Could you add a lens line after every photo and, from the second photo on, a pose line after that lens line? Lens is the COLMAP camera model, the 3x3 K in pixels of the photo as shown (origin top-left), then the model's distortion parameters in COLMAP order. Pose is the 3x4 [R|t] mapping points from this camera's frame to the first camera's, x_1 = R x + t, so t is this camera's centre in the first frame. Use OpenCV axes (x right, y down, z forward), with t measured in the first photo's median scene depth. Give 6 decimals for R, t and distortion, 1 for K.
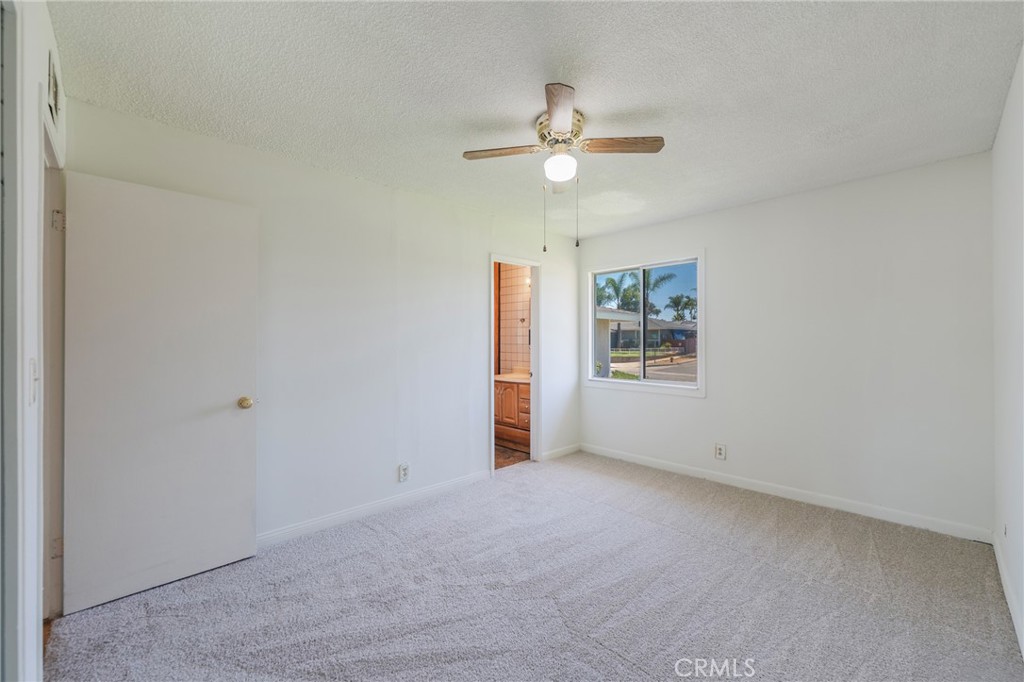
lens RADIAL K [[415.7, 0, 511.7], [0, 415.7, 341.4], [0, 0, 1]] dist [0.001121, 0.000214]
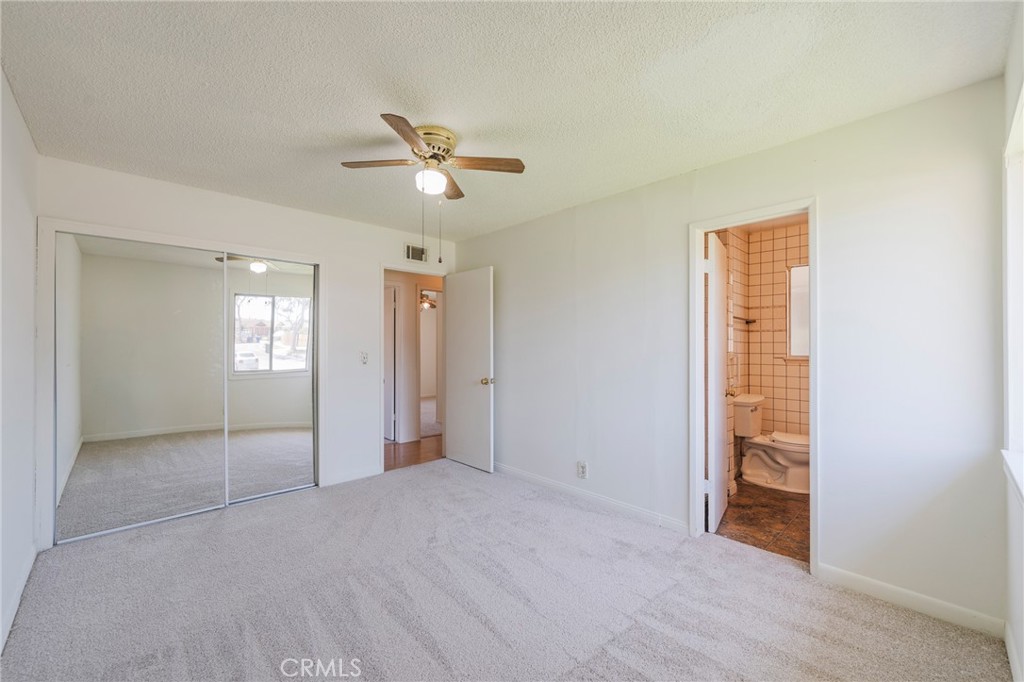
lens RADIAL K [[415.7, 0, 511.9], [0, 415.7, 344.2], [0, 0, 1]] dist [0.001121, 0.000214]
pose [[-0.027502, -0.007097, -0.999597, 0.811336], [0.000876, 0.999974, -0.007124, 0.001519], [0.999621, -0.001071, -0.027495, 0.850436]]
